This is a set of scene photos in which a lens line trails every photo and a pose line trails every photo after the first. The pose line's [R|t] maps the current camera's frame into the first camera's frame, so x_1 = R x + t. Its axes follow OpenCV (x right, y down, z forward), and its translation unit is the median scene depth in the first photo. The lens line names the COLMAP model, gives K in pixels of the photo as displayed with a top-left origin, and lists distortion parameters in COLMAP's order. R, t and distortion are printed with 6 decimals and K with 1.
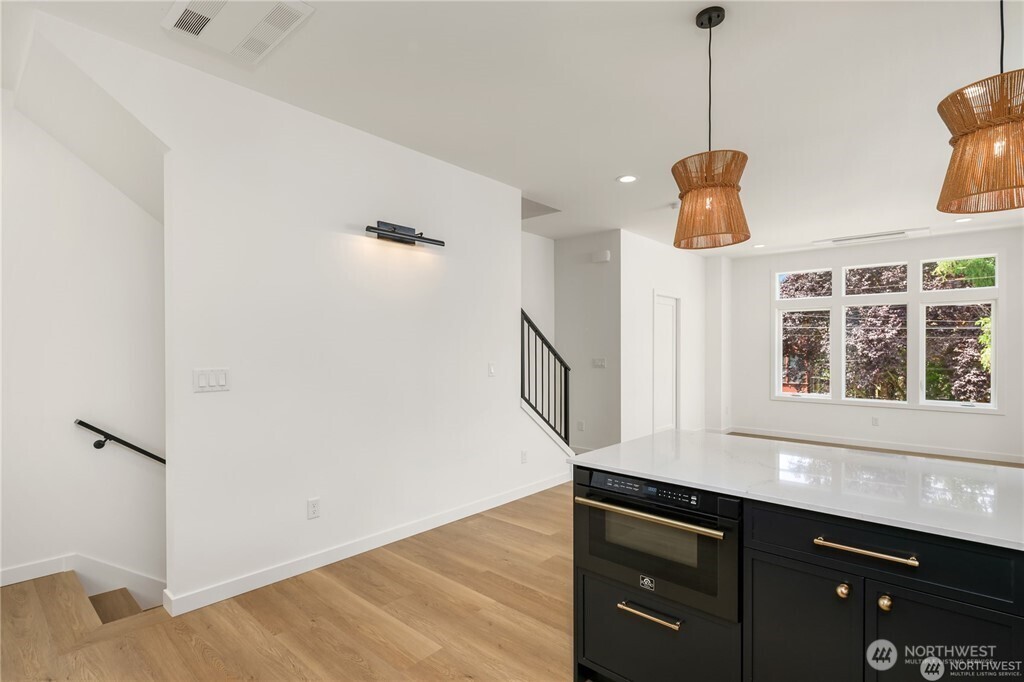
lens RADIAL K [[503.0, 0, 512.8], [0, 503.0, 355.2], [0, 0, 1]] dist [0.003954, -0.001100]
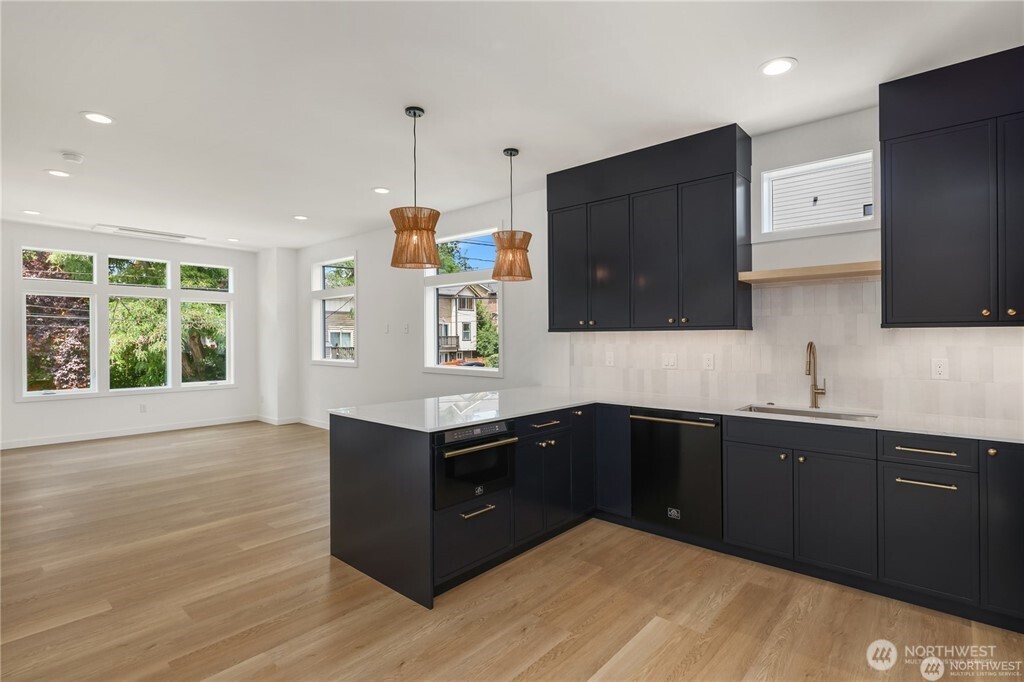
lens RADIAL K [[503.0, 0, 518.1], [0, 503.0, 337.3], [0, 0, 1]] dist [0.003954, -0.001100]
pose [[-0.023646, -0.000285, 0.999720, -0.303580], [0.014147, 0.999900, 0.000620, -0.005006], [-0.999620, 0.014158, -0.023639, 0.213683]]
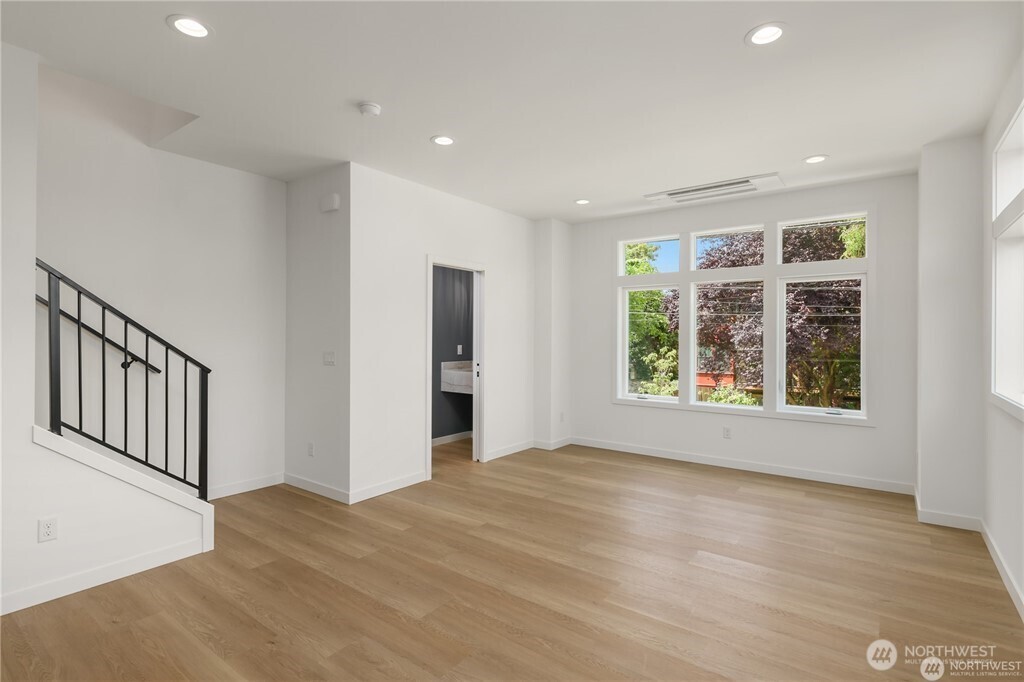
lens RADIAL K [[503.0, 0, 517.3], [0, 503.0, 340.0], [0, 0, 1]] dist [0.003954, -0.001100]
pose [[0.995682, 0.001522, 0.092818, 0.289065], [-0.000823, 0.999971, -0.007569, -0.003421], [-0.092827, 0.007460, 0.995654, 0.233222]]
